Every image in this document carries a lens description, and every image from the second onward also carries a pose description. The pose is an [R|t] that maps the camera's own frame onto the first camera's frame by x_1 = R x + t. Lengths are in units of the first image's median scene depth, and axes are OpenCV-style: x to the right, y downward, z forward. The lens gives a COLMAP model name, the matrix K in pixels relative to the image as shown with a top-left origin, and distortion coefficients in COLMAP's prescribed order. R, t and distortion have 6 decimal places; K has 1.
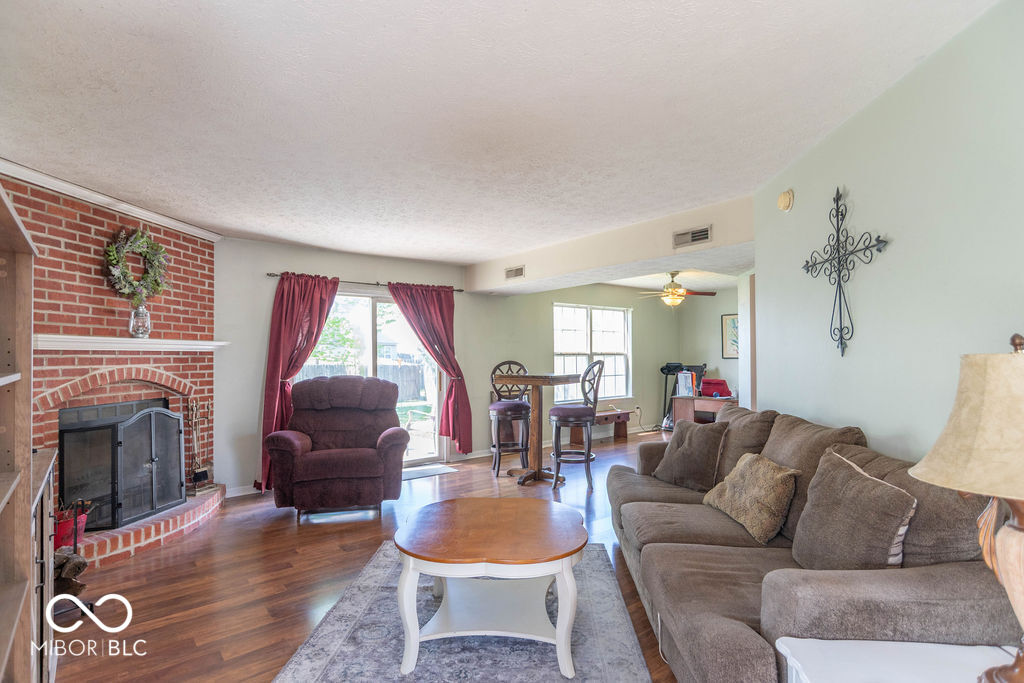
lens RADIAL K [[524.5, 0, 512.0], [0, 524.5, 341.5], [0, 0, 1]] dist [0.000593, 0.000672]
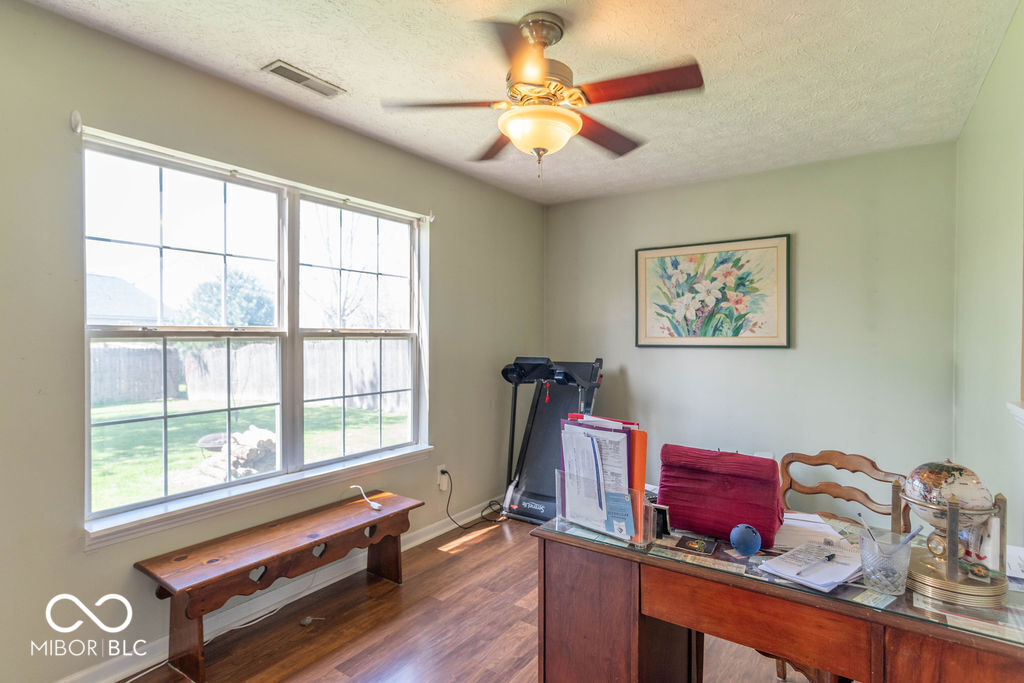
lens RADIAL K [[524.5, 0, 512.0], [0, 524.5, 341.5], [0, 0, 1]] dist [0.000593, 0.000672]
pose [[0.961691, 0.004985, 0.274089, 0.387224], [-0.015253, 0.999259, 0.035346, 0.030006], [-0.273710, -0.038173, 0.961055, 1.311130]]
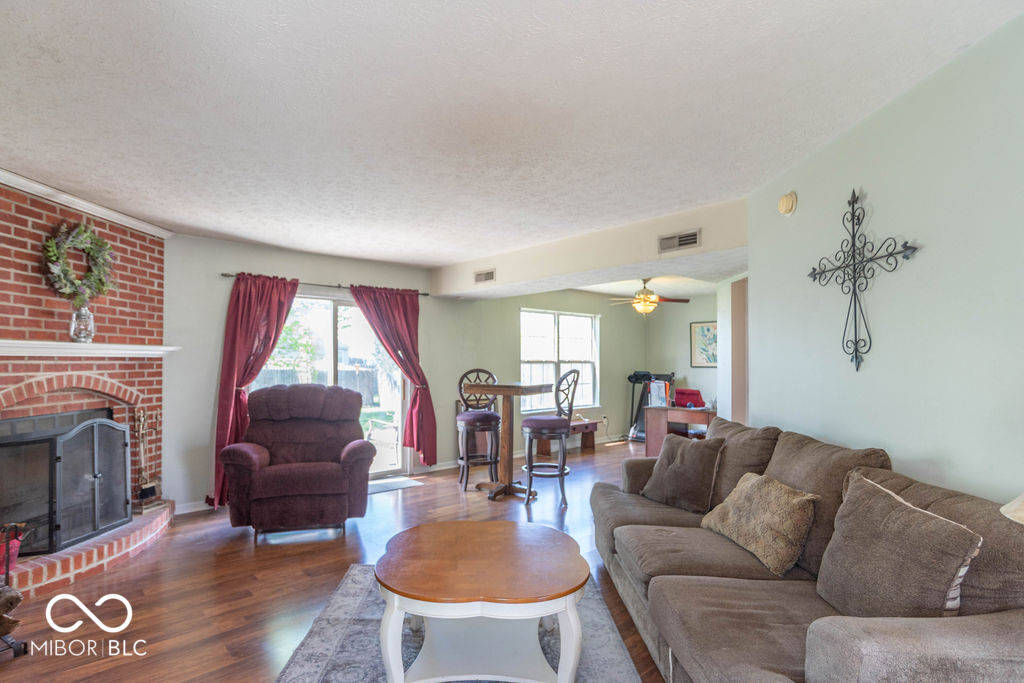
lens RADIAL K [[531.0, 0, 483.2], [0, 531.0, 347.4], [0, 0, 1]] dist [0.000788, 0.000339]
pose [[0.999369, 0.009145, 0.034307, -0.043516], [-0.009214, 0.999956, 0.001848, -0.005980], [-0.034289, -0.002162, 0.999410, 0.052883]]
